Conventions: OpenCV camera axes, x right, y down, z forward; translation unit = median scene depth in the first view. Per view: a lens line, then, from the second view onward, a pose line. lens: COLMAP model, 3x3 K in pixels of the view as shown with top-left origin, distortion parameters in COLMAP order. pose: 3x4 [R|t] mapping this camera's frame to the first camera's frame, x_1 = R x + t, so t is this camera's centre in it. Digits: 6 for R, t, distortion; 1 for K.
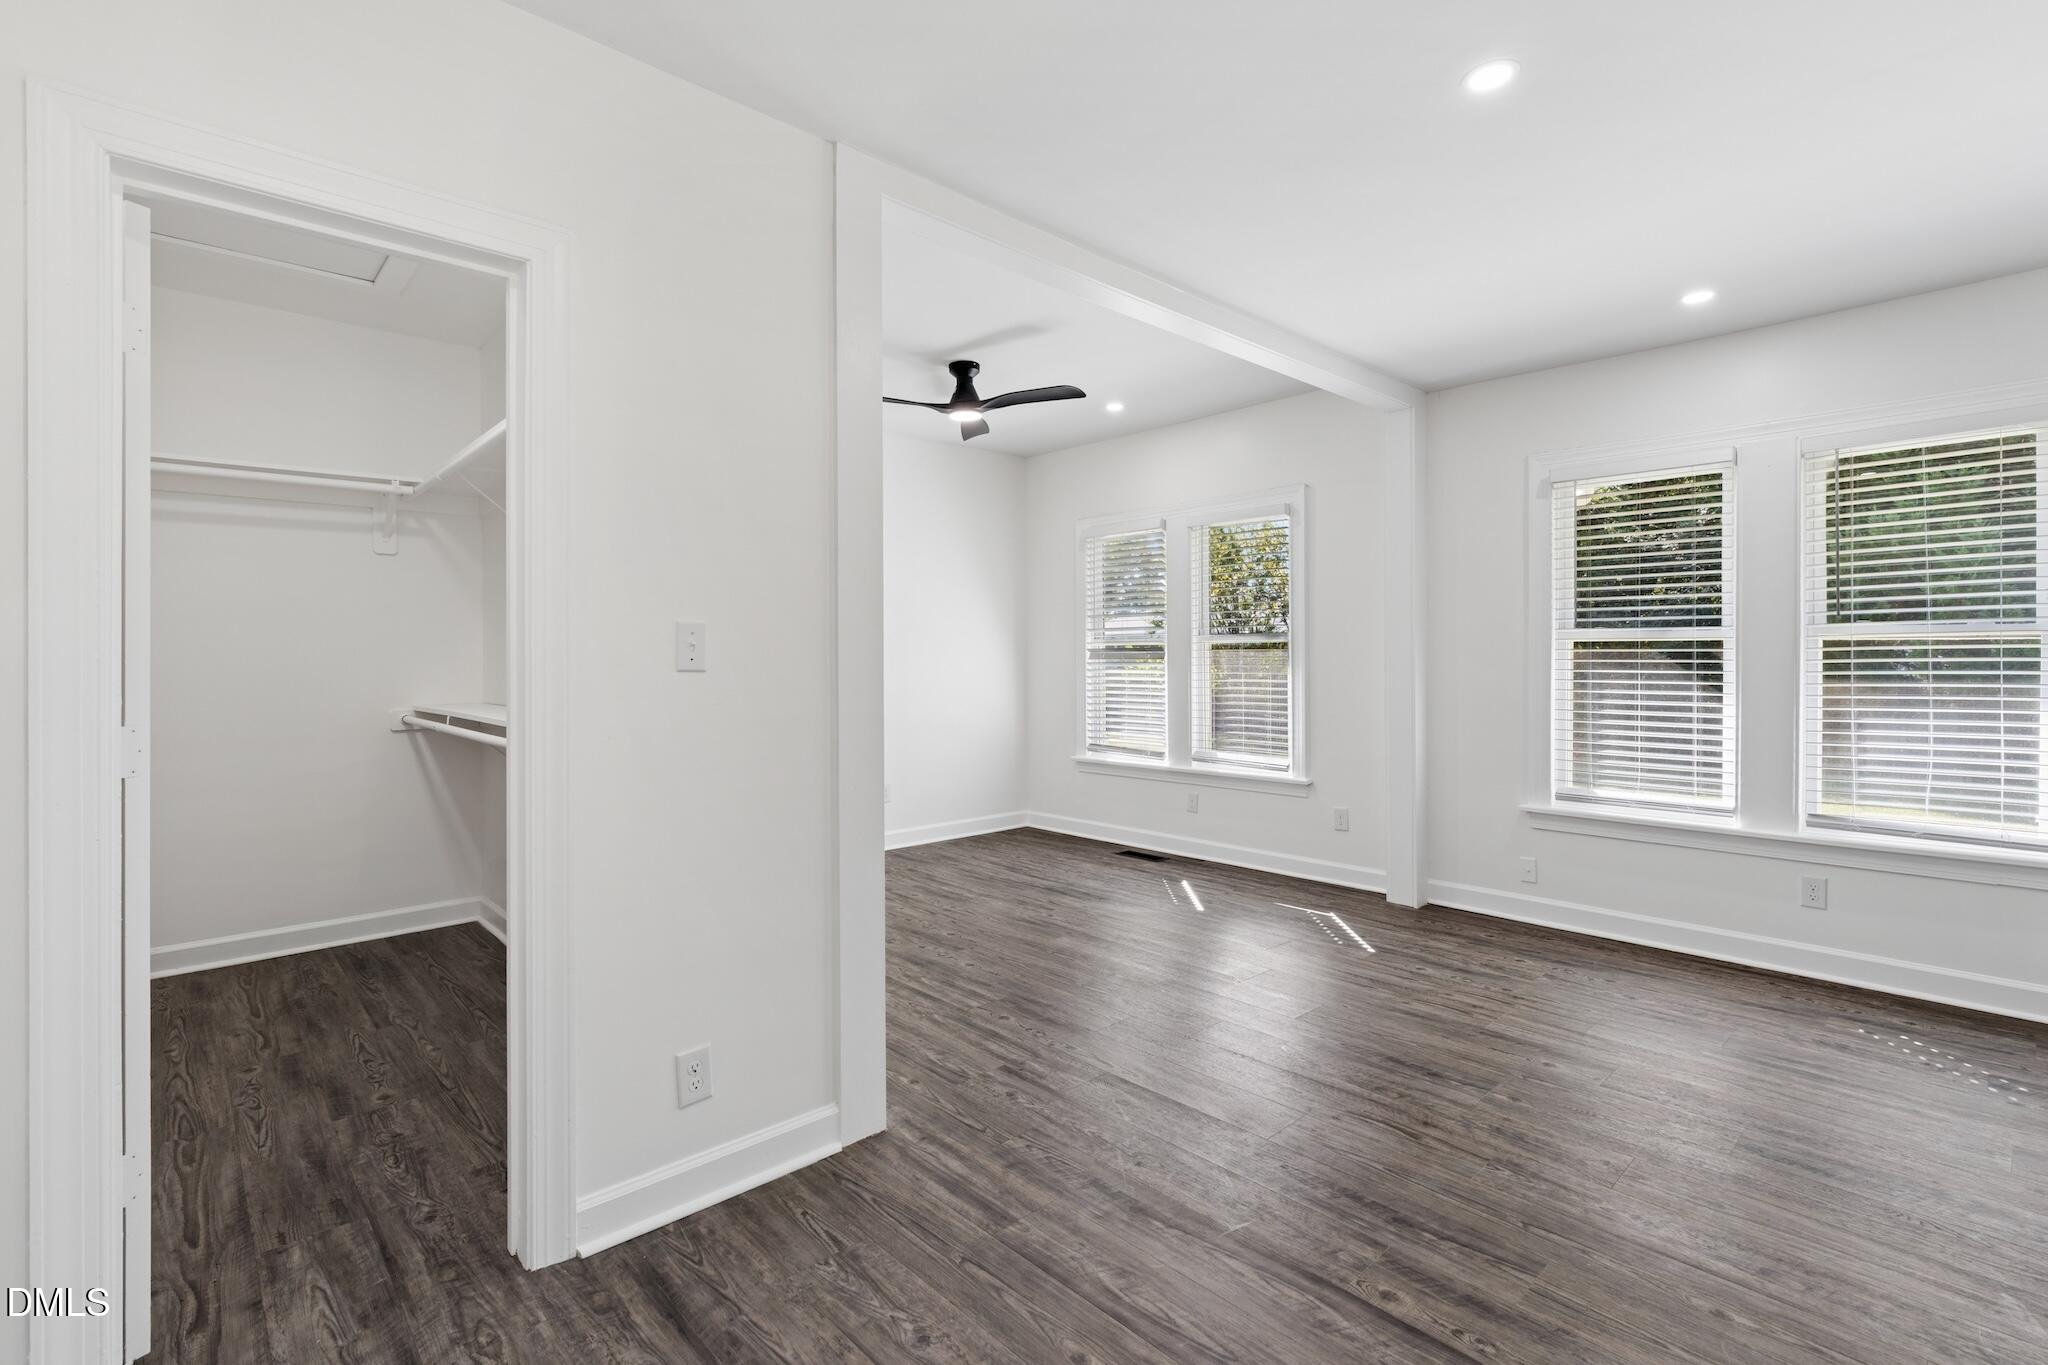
lens RADIAL K [[923.6, 0, 1031.7], [0, 923.6, 663.3], [0, 0, 1]] dist [-0.006719, 0.003386]
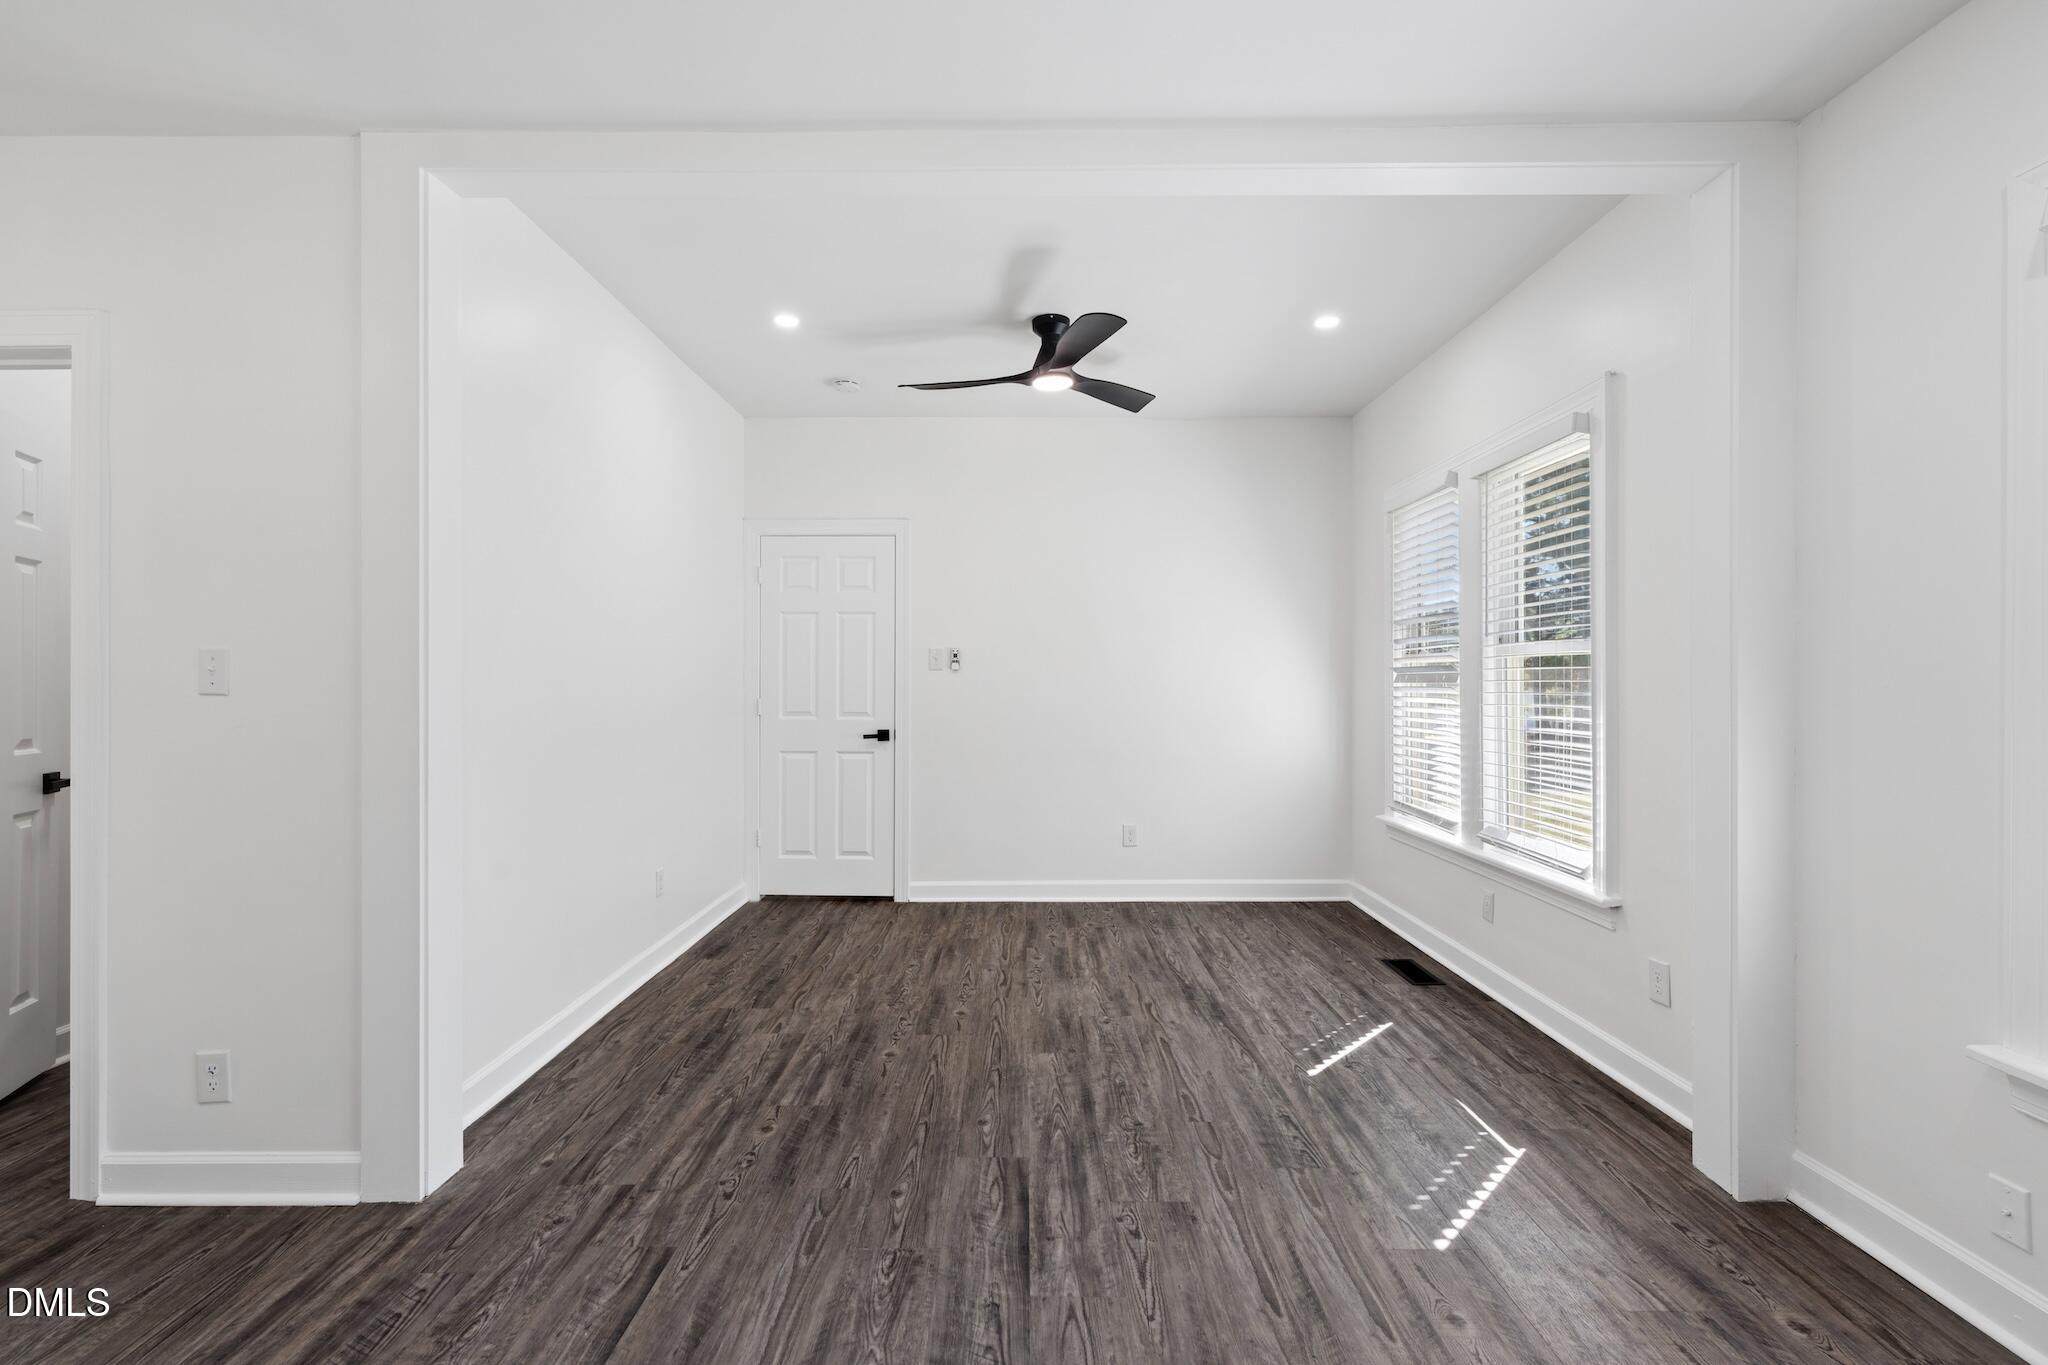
lens RADIAL K [[923.6, 0, 1030.6], [0, 923.6, 680.7], [0, 0, 1]] dist [-0.006719, 0.003386]
pose [[0.731350, 0.003798, -0.681992, 0.617349], [-0.004556, 0.999989, 0.000683, -0.007535], [0.681987, 0.002608, 0.731359, 0.513209]]
